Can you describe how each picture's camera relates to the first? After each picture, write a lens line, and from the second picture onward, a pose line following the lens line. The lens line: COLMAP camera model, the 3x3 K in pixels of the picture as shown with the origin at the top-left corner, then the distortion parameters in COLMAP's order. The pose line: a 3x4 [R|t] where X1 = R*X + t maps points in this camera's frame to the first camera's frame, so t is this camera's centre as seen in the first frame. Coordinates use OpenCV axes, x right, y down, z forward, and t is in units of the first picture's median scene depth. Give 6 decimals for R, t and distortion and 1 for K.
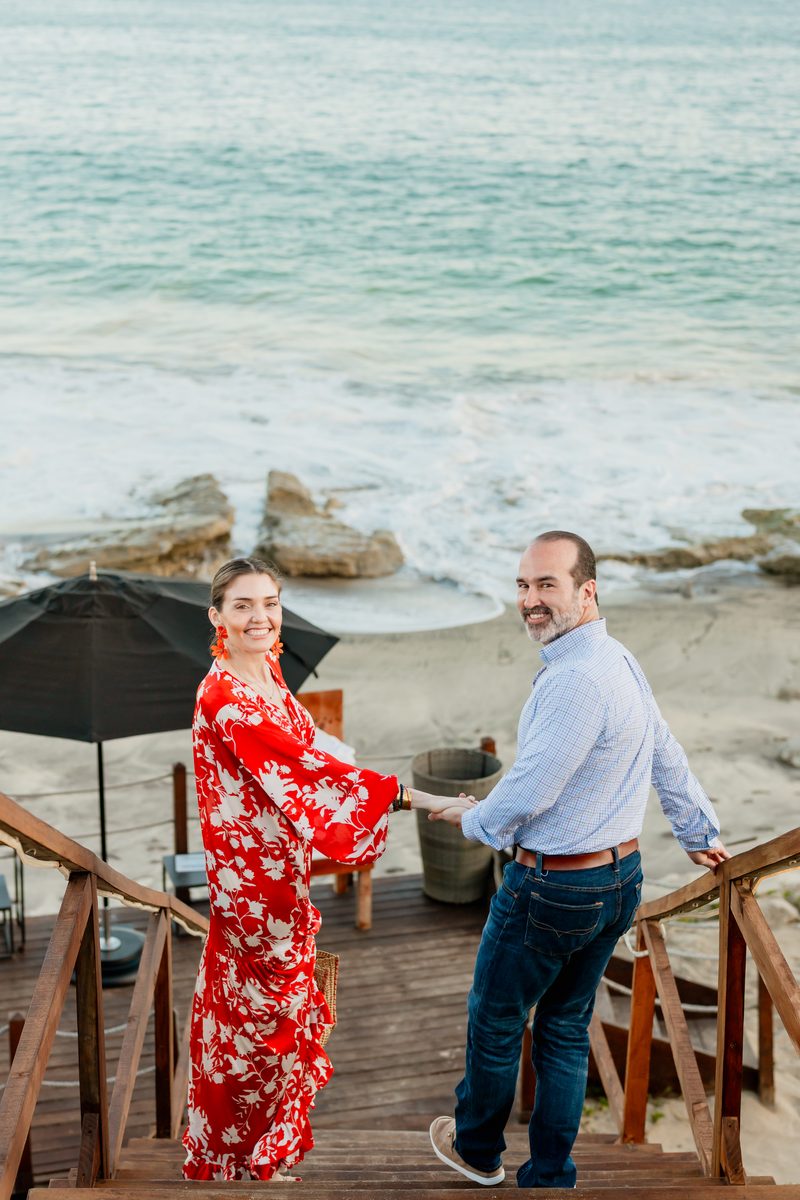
lens RADIAL K [[2835.7, 0, 400.0], [0, 2835.7, 600.0], [0, 0, 1]] dist [-0.031181, 0.260660]
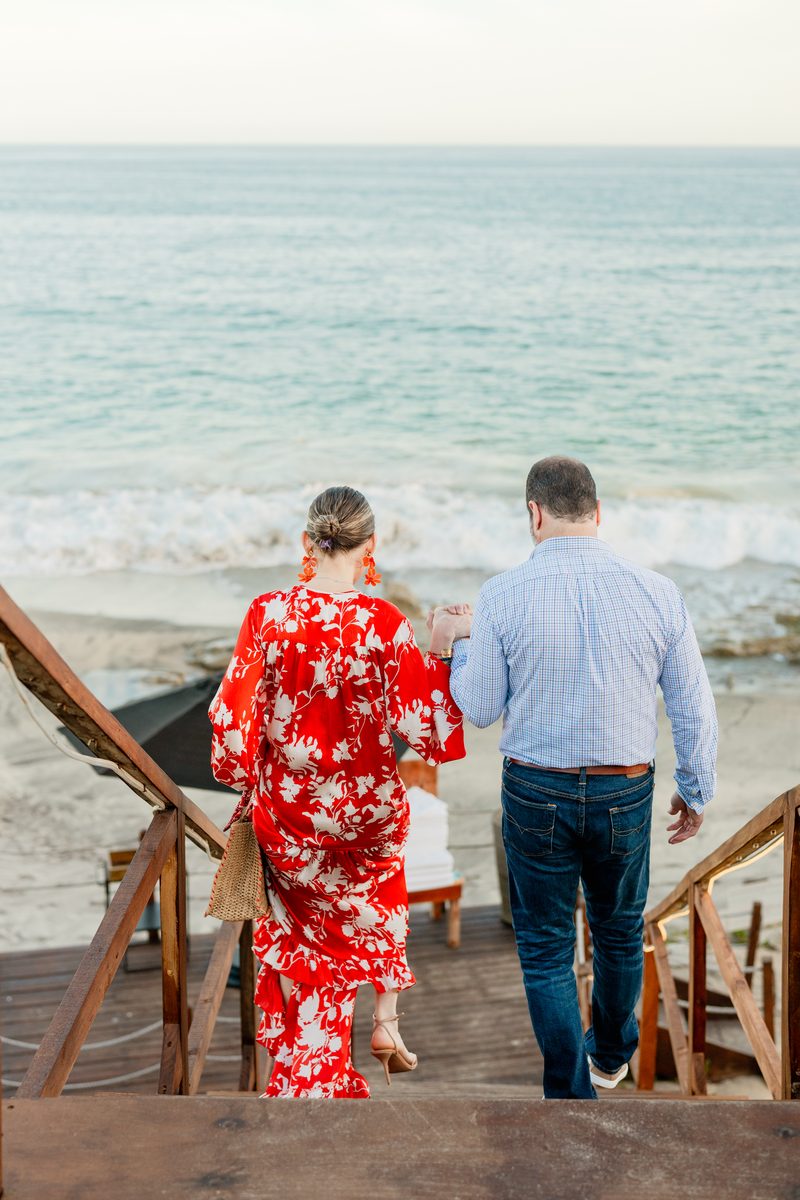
lens RADIAL K [[2835.7, 0, 400.0], [0, 2835.7, 600.0], [0, 0, 1]] dist [-0.031181, 0.260660]
pose [[0.998979, 0.002349, -0.045123, 0.020650], [-0.003788, 0.999486, -0.031843, 0.001207], [0.045025, 0.031982, 0.998474, -0.284137]]
